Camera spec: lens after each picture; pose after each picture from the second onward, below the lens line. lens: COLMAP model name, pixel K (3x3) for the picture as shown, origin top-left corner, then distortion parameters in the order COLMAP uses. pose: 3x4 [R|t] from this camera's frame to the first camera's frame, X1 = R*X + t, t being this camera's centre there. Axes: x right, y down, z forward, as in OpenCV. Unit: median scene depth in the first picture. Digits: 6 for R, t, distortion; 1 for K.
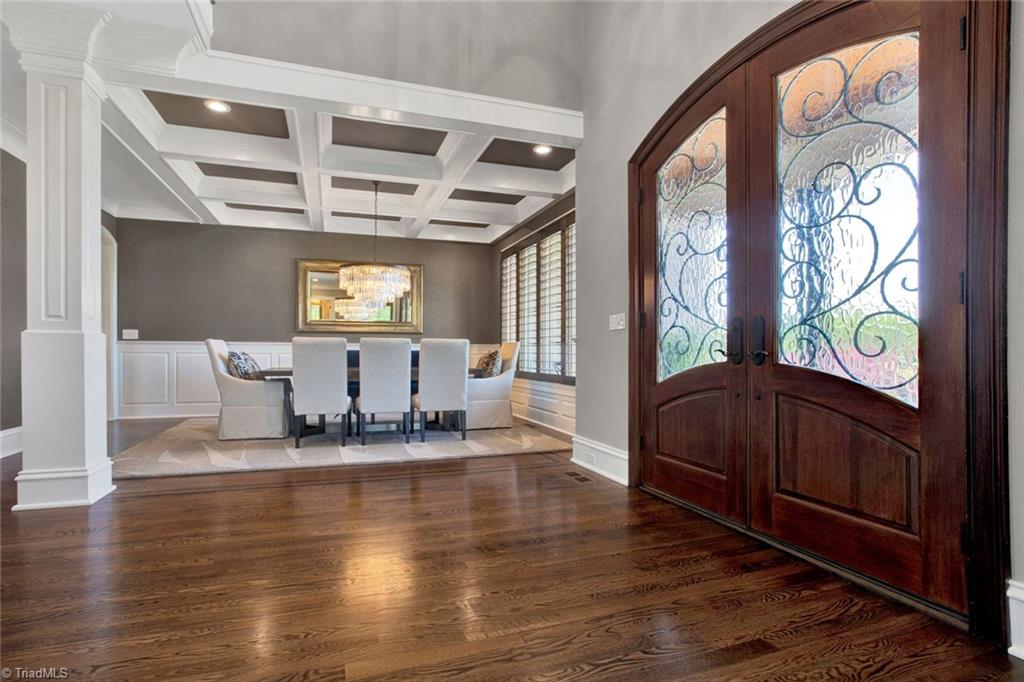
lens RADIAL K [[496.6, 0, 512.0], [0, 496.6, 341.0], [0, 0, 1]] dist [-0.033997, 0.000485]
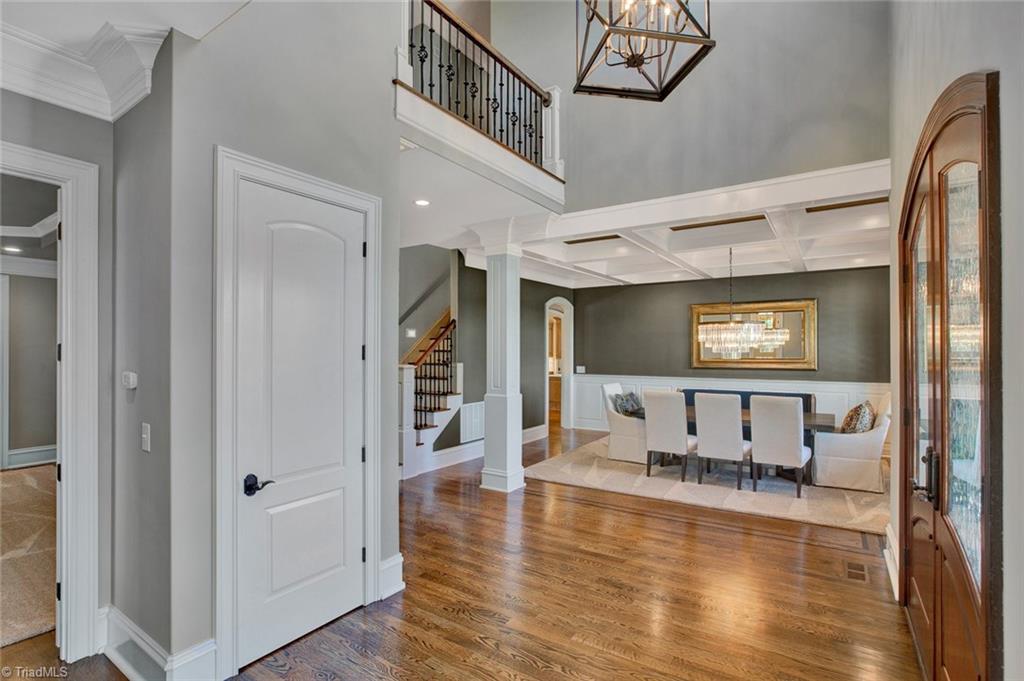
lens RADIAL K [[483.5, 0, 509.0], [0, 483.5, 335.7], [0, 0, 1]] dist [-0.030469, 0.000971]
pose [[0.598791, -0.031104, -0.800301, 0.321634], [0.020182, 0.999514, -0.023747, -0.112972], [0.800651, -0.001932, 0.599128, -0.044192]]
